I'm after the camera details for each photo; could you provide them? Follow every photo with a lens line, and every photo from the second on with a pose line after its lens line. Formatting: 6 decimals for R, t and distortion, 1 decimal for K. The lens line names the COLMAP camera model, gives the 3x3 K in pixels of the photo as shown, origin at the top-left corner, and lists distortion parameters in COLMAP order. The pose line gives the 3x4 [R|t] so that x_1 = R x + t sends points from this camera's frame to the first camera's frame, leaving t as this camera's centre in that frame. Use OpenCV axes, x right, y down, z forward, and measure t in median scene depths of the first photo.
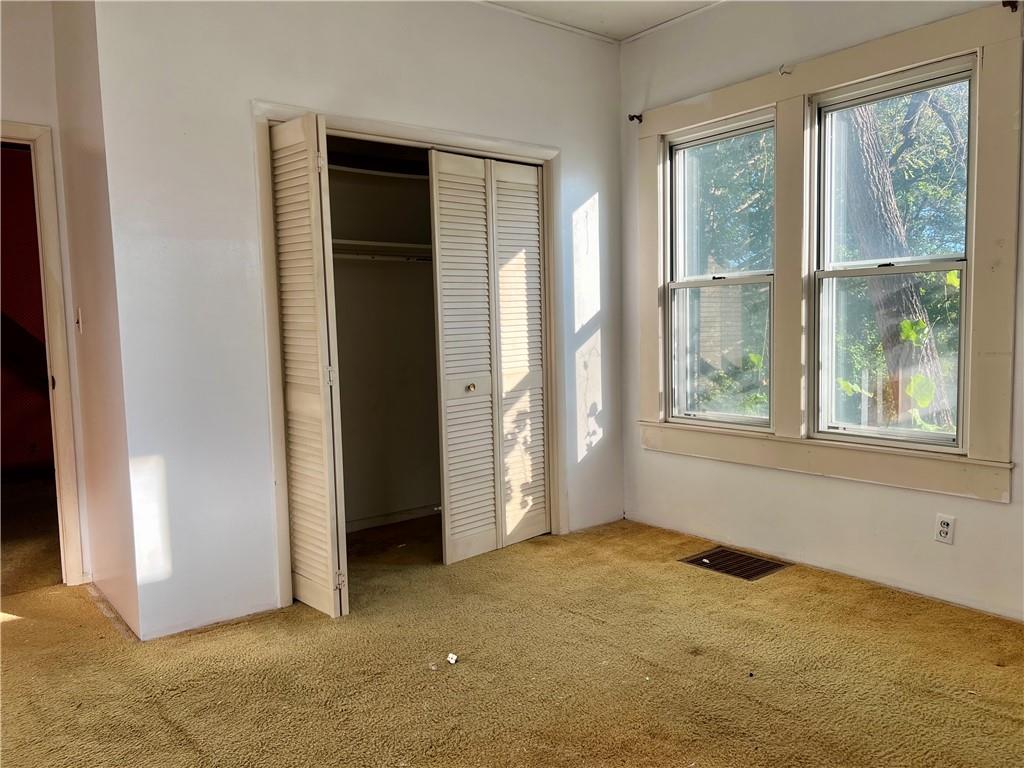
lens RADIAL K [[768.2, 0, 519.3], [0, 768.2, 394.8], [0, 0, 1]] dist [0.076066, -0.093437]
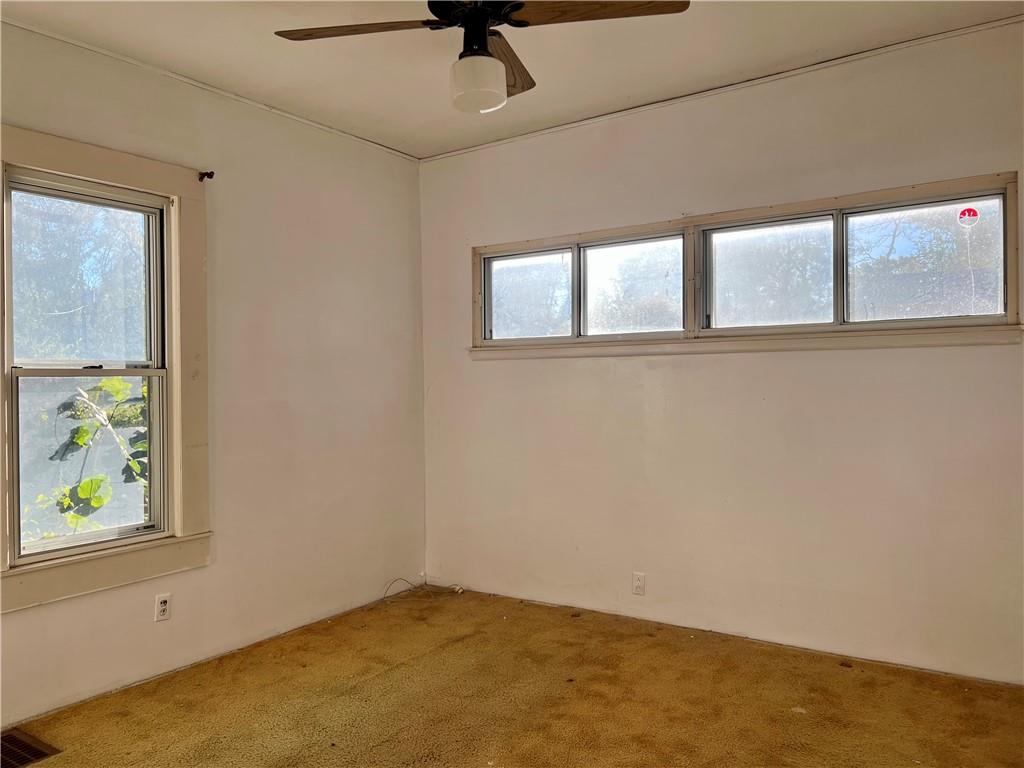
lens RADIAL K [[768.2, 0, 519.3], [0, 768.2, 394.8], [0, 0, 1]] dist [0.076066, -0.093437]
pose [[-0.295320, 0.000700, 0.955398, -0.660177], [0.107343, 0.993692, 0.032452, -0.109541], [-0.949349, 0.112139, -0.293533, 0.809103]]
